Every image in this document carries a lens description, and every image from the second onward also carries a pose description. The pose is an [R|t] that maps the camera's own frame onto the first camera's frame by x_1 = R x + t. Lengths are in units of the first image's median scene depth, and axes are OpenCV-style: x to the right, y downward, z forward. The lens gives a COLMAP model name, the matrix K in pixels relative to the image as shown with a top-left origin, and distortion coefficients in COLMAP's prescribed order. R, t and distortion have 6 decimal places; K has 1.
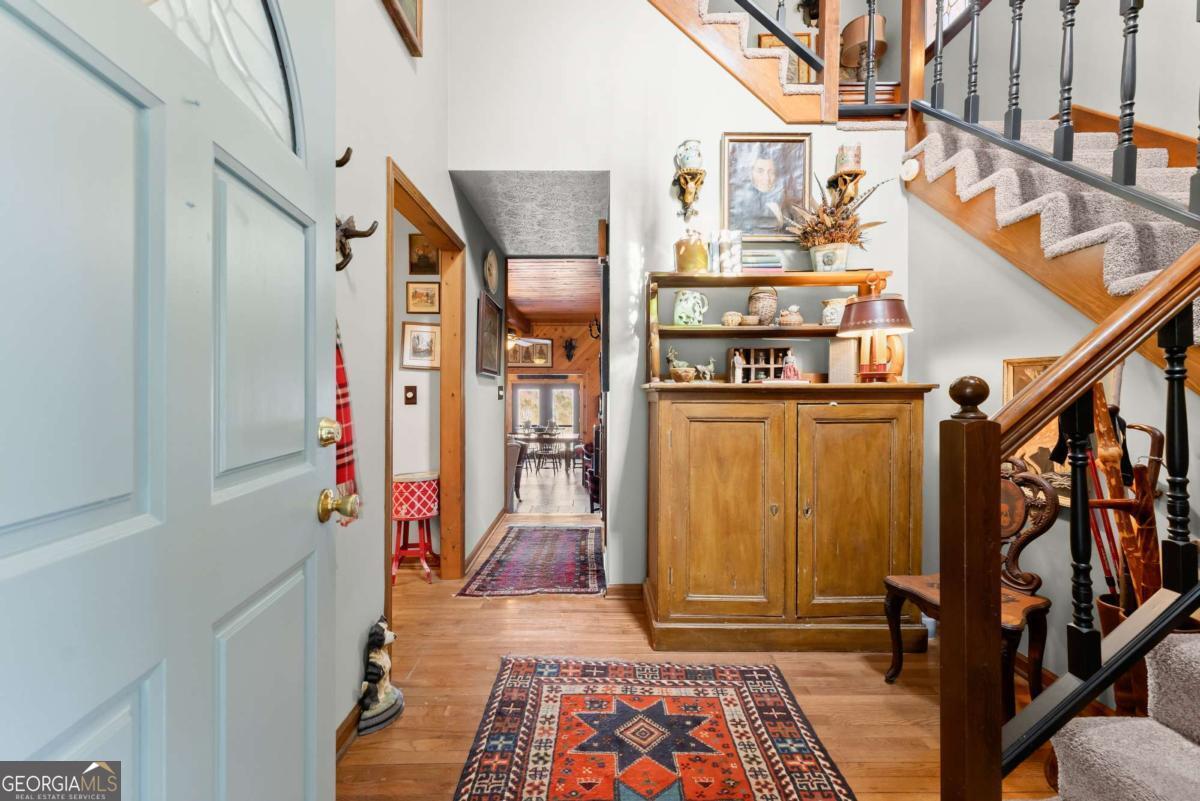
lens RADIAL K [[501.6, 0, 599.2], [0, 501.6, 393.4], [0, 0, 1]] dist [-0.005183, 0.000831]
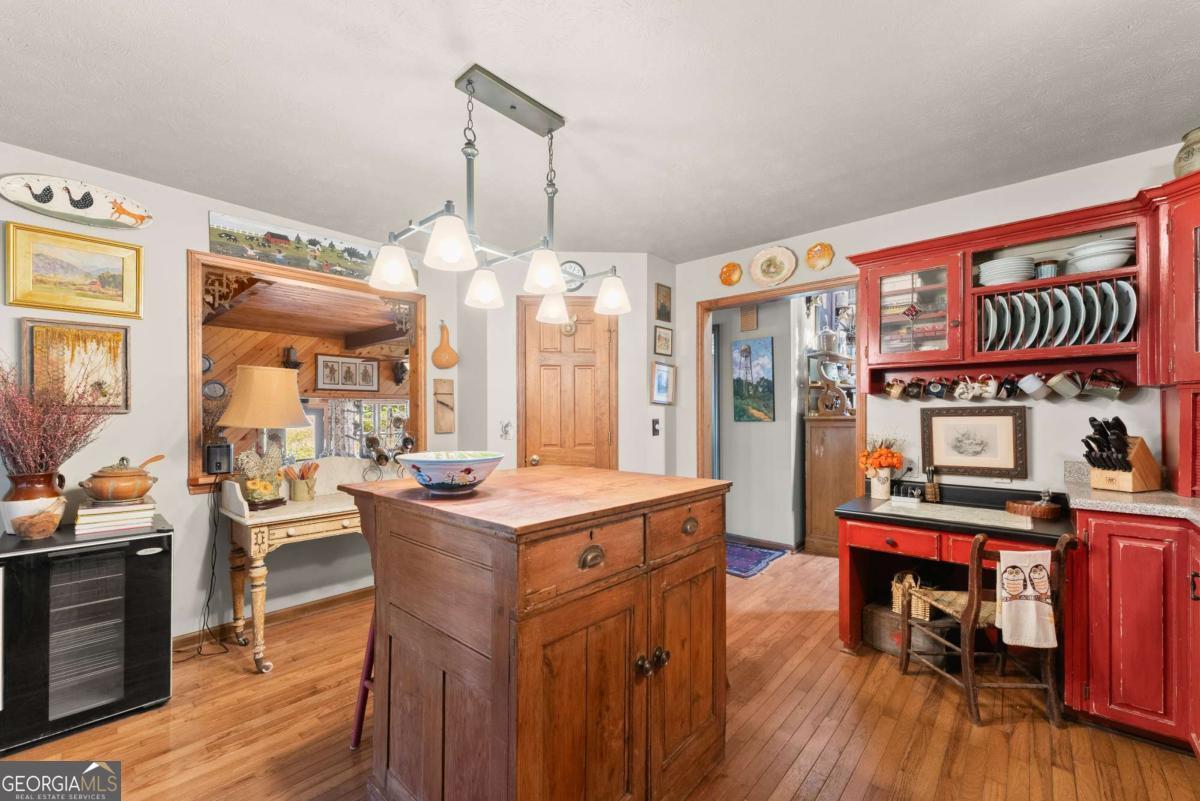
lens RADIAL K [[501.6, 0, 593.7], [0, 501.6, 411.3], [0, 0, 1]] dist [-0.005183, 0.000831]
pose [[0.656909, -0.002708, 0.753965, -1.313839], [0.009424, 0.999945, -0.004620, -0.027498], [-0.753911, 0.010141, 0.656898, 0.371676]]
